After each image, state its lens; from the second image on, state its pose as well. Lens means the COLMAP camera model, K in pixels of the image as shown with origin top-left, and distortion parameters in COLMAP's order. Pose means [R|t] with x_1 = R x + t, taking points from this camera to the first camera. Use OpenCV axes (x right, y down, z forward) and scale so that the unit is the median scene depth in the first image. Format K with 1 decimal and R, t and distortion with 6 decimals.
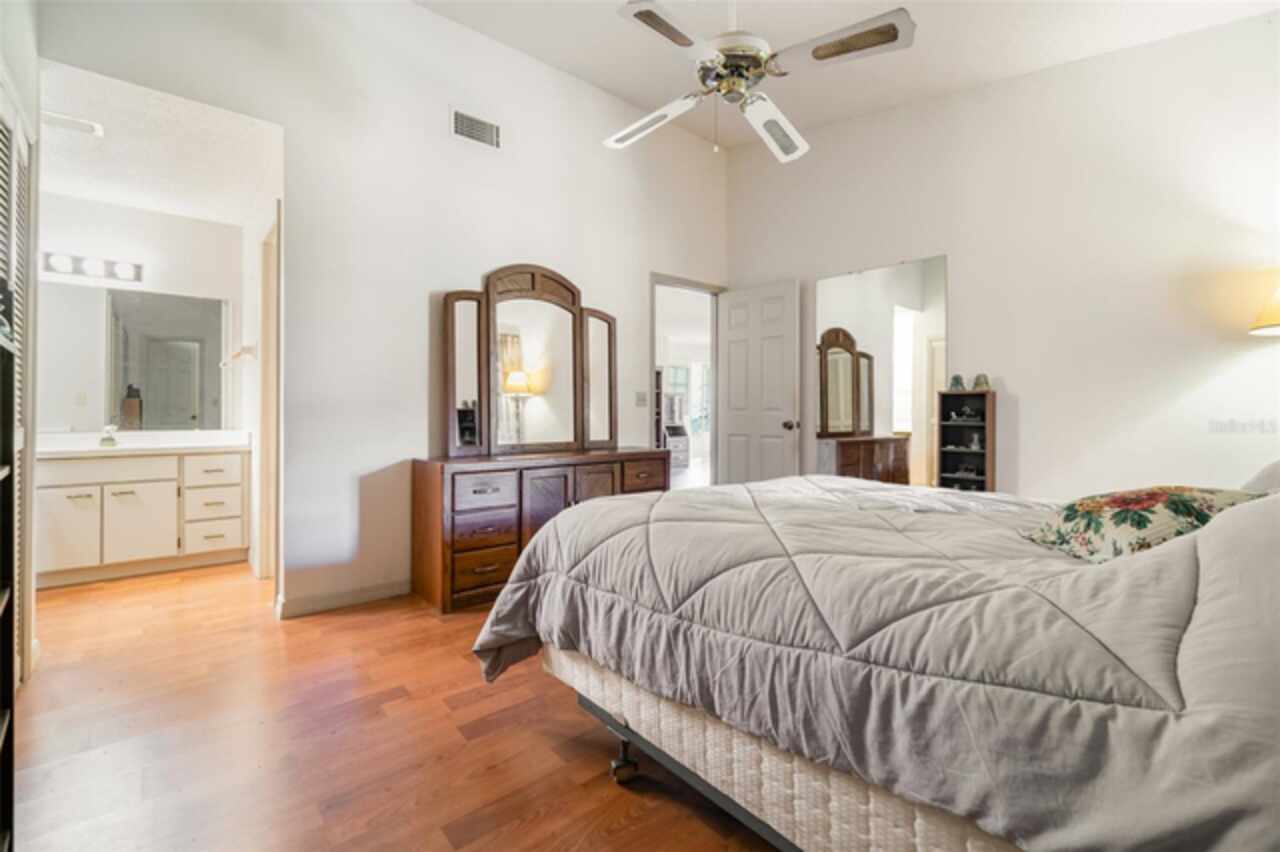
lens RADIAL K [[560.8, 0, 622.3], [0, 560.8, 414.0], [0, 0, 1]] dist [0.000637, 0.000345]
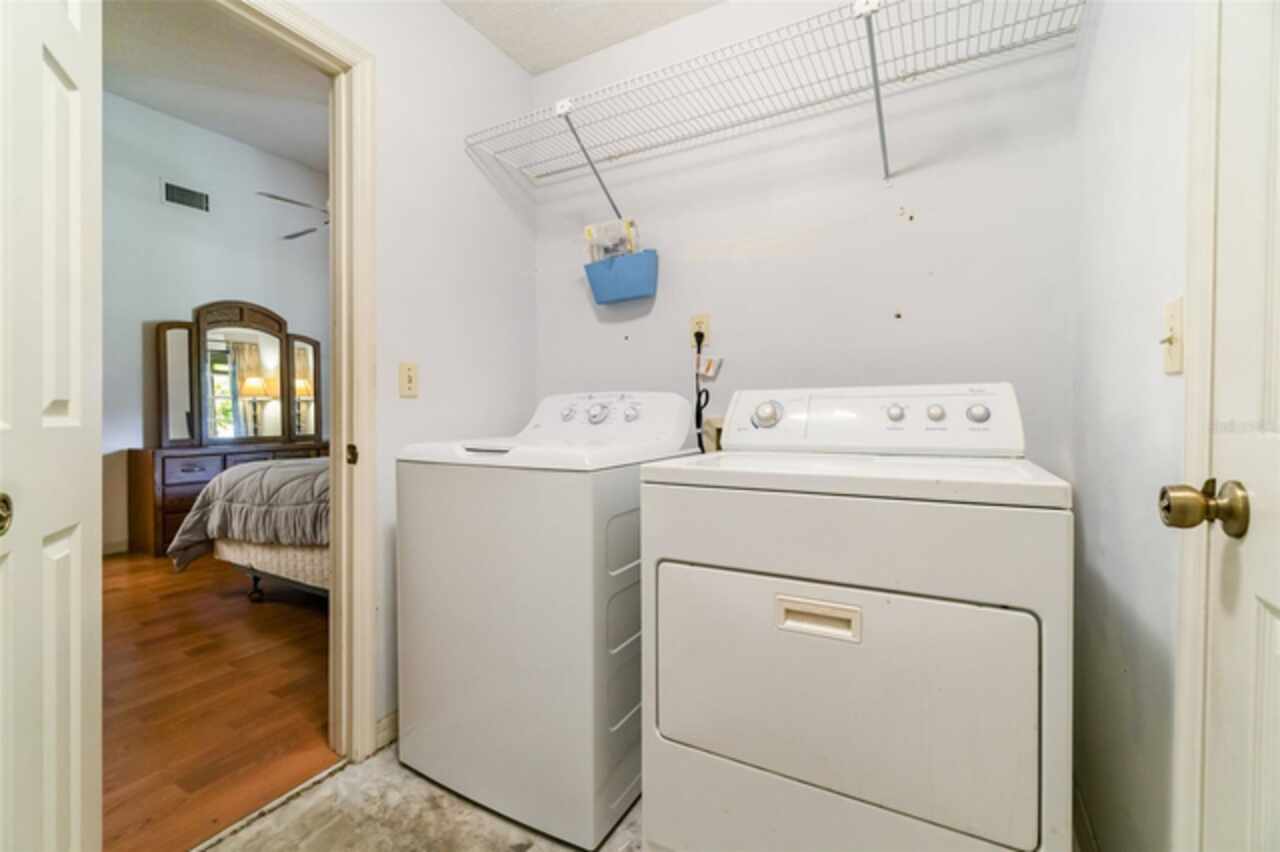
lens RADIAL K [[551.6, 0, 640.0], [0, 551.6, 426.0], [0, 0, 1]] dist [-0.020817, 0.000071]
pose [[0.929634, -0.010432, 0.368337, 0.278098], [0.004010, 0.999826, 0.018196, 0.007178], [-0.368463, -0.015439, 0.929514, -0.630188]]
